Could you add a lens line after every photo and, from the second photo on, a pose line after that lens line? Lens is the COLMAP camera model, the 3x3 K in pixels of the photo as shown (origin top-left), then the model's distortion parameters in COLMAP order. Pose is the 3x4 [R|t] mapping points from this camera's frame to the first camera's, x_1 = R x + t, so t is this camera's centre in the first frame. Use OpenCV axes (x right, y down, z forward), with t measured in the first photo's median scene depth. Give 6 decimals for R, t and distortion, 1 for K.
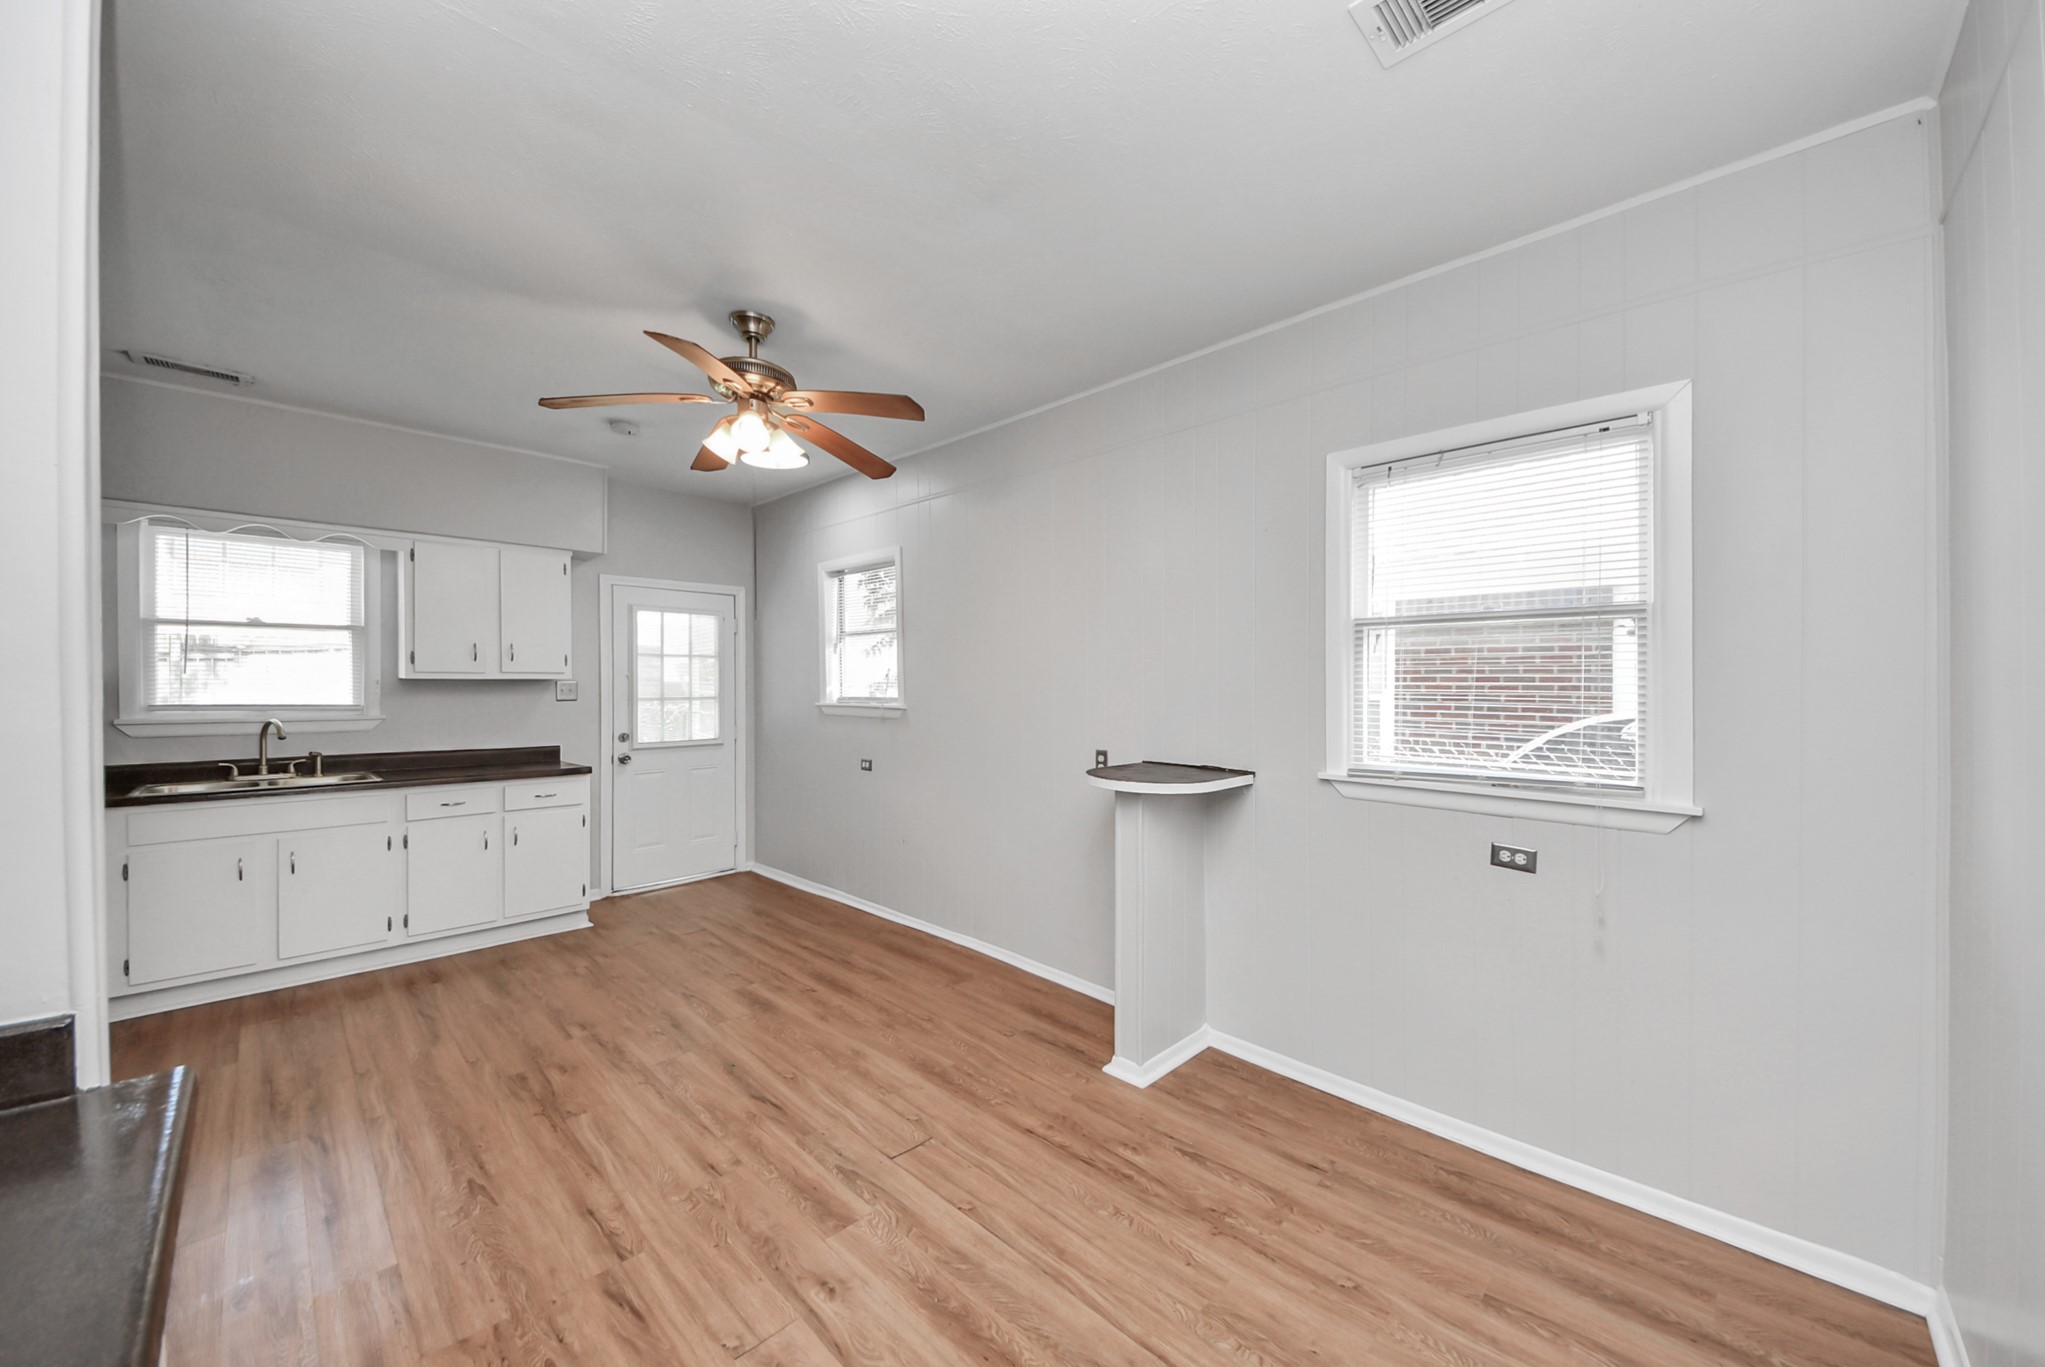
lens RADIAL K [[738.9, 0, 1043.5], [0, 738.9, 691.0], [0, 0, 1]] dist [0.039887, -0.028626]
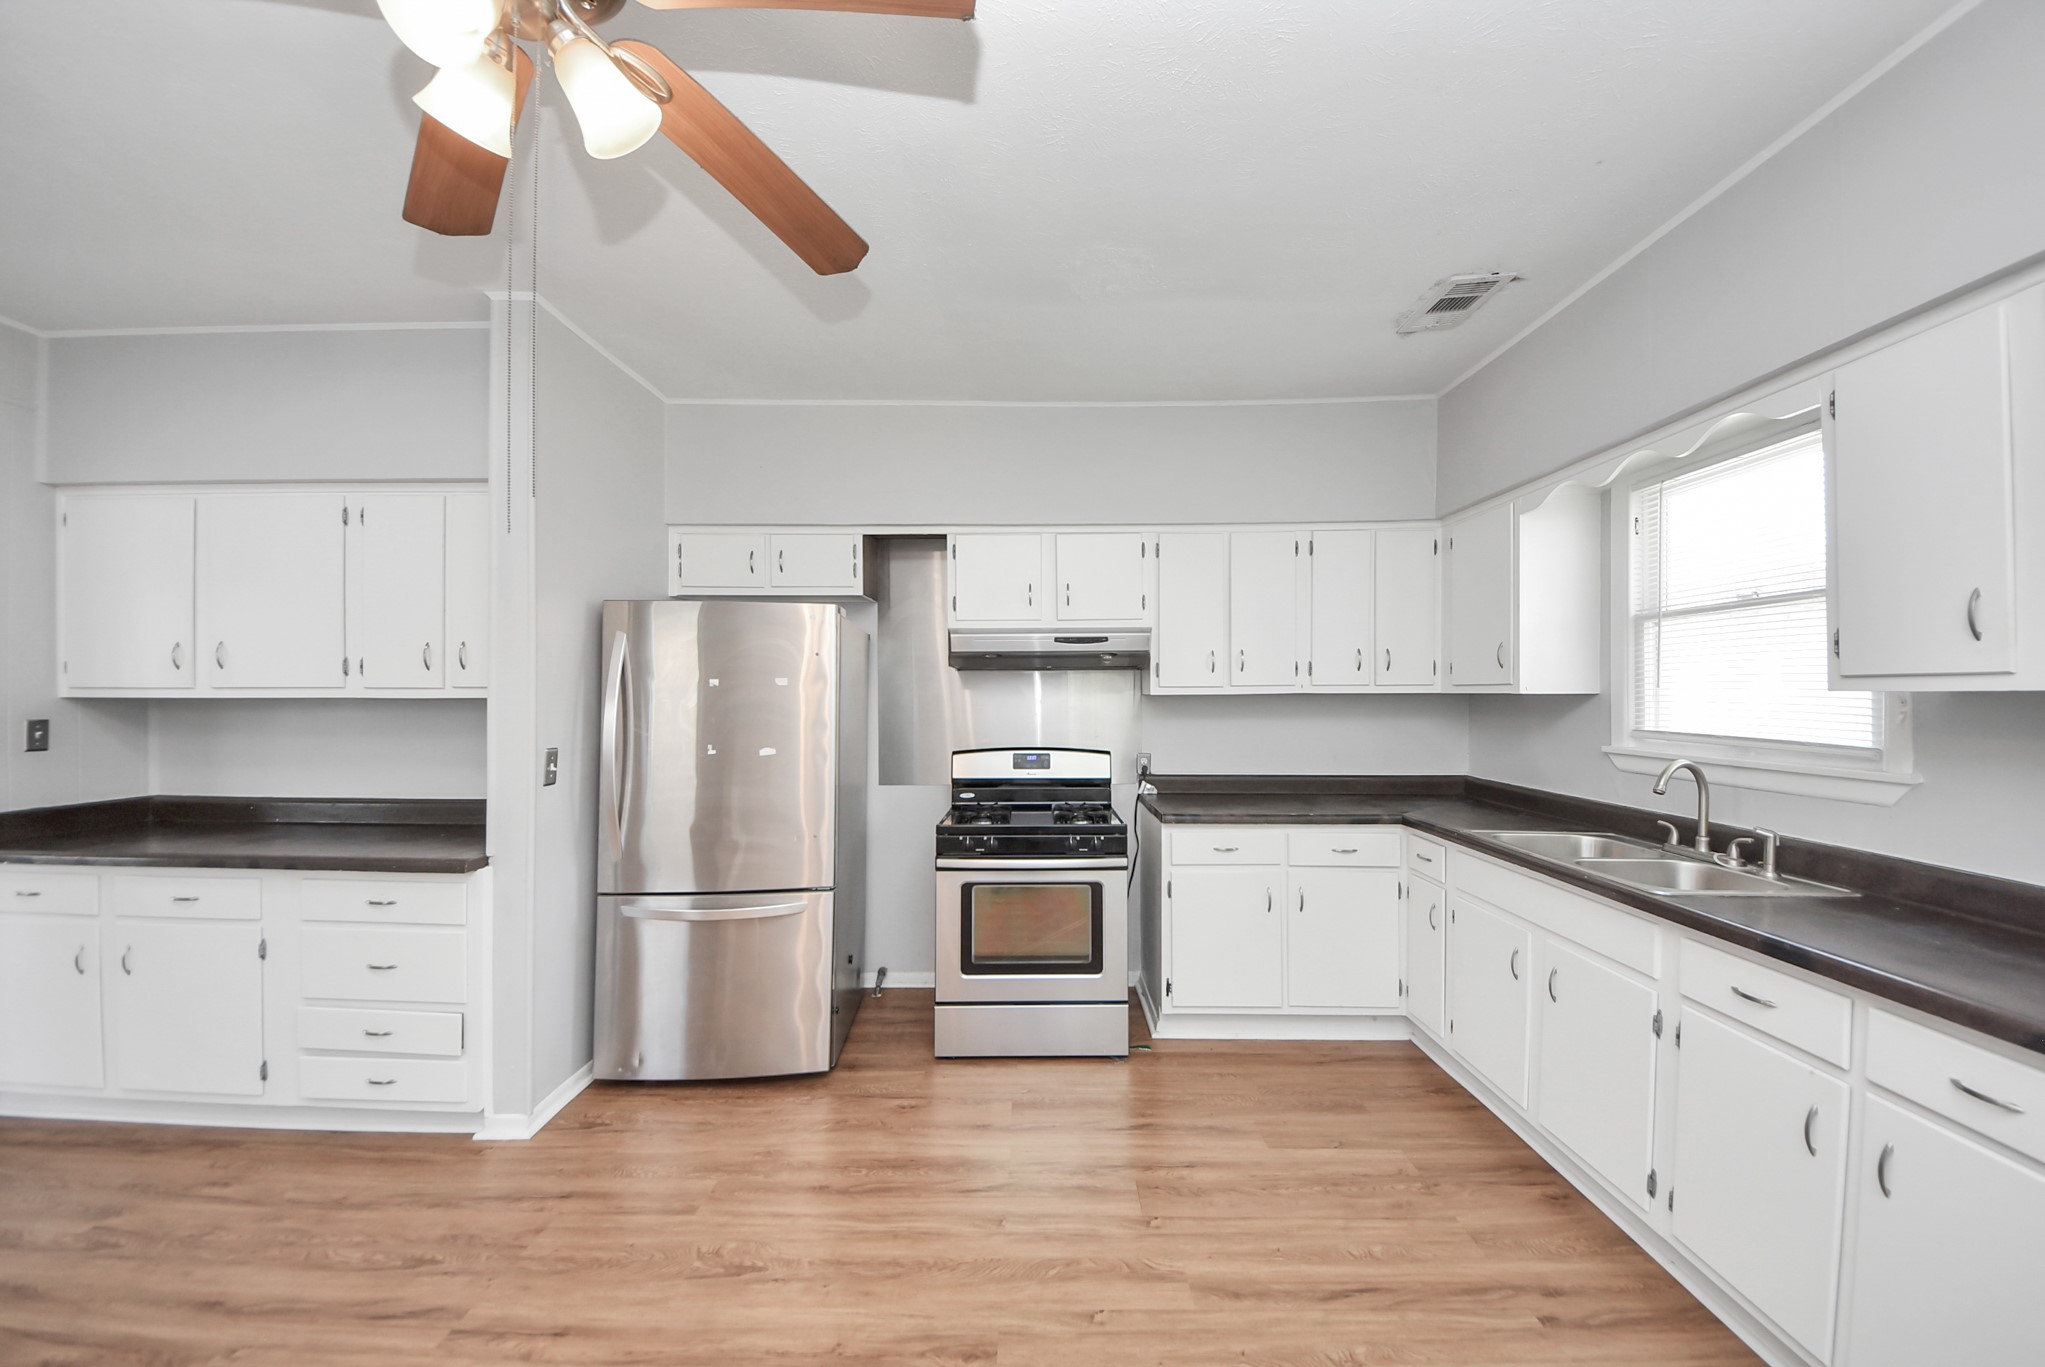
lens RADIAL K [[729.8, 0, 1033.5], [0, 729.8, 687.6], [0, 0, 1]] dist [0.048279, -0.032337]
pose [[-0.730092, -0.008629, -0.683294, -0.371299], [-0.008528, 0.999957, -0.003516, -0.024365], [0.683295, 0.003260, -0.730135, 1.723297]]
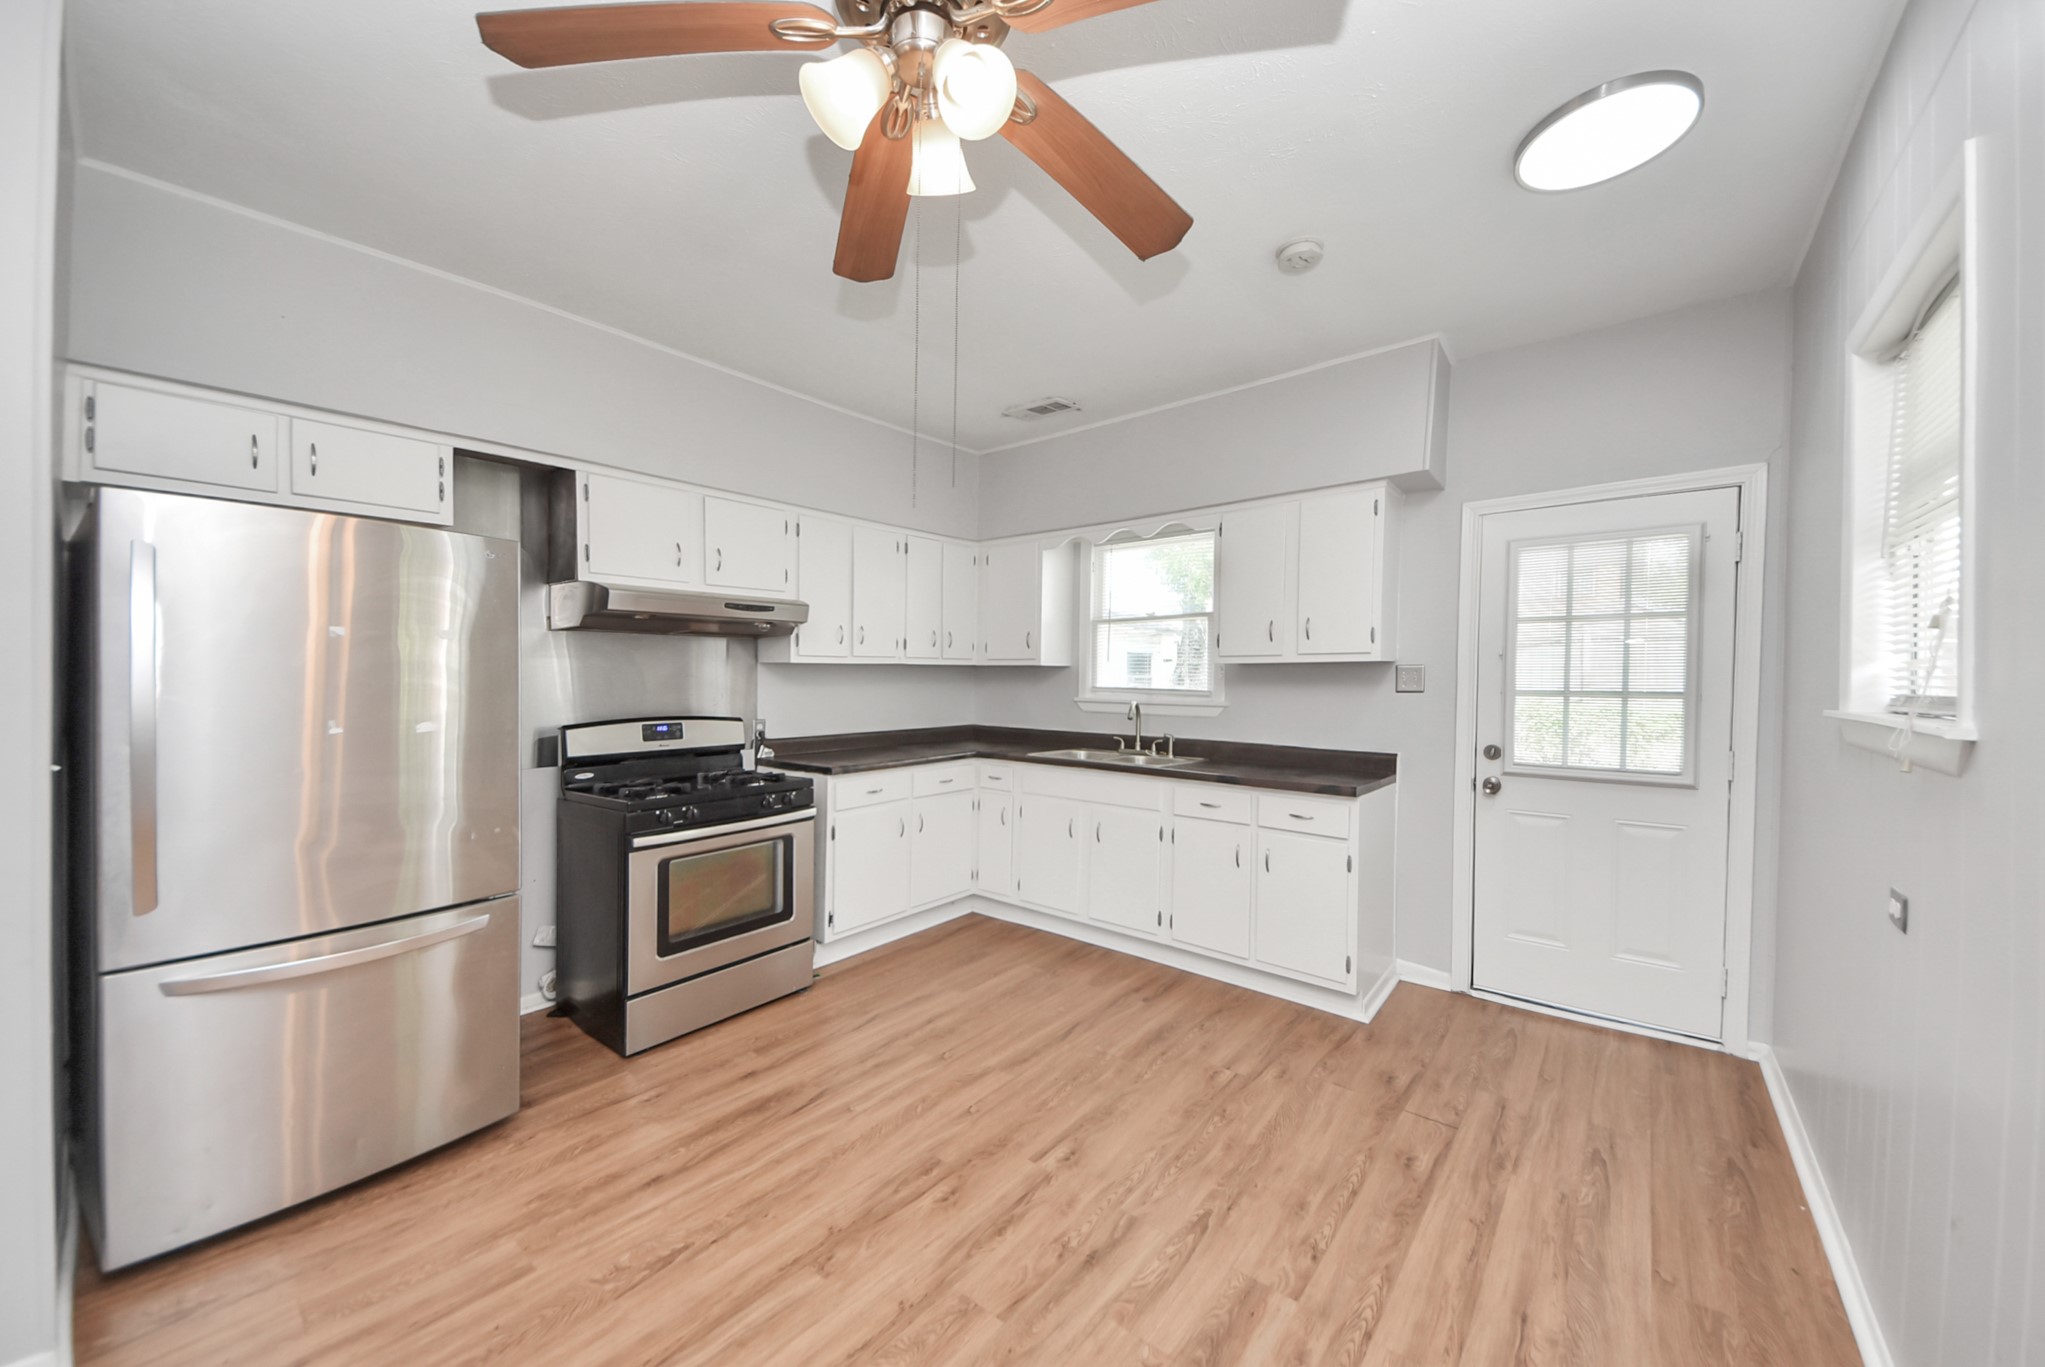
lens RADIAL K [[743.9, 0, 1035.2], [0, 743.9, 681.0], [0, 0, 1]] dist [0.052333, -0.028477]
pose [[0.075720, 0.002060, -0.997127, 0.105615], [-0.012719, 0.999919, 0.001100, 0.013032], [0.997048, 0.012599, 0.075740, 1.225106]]
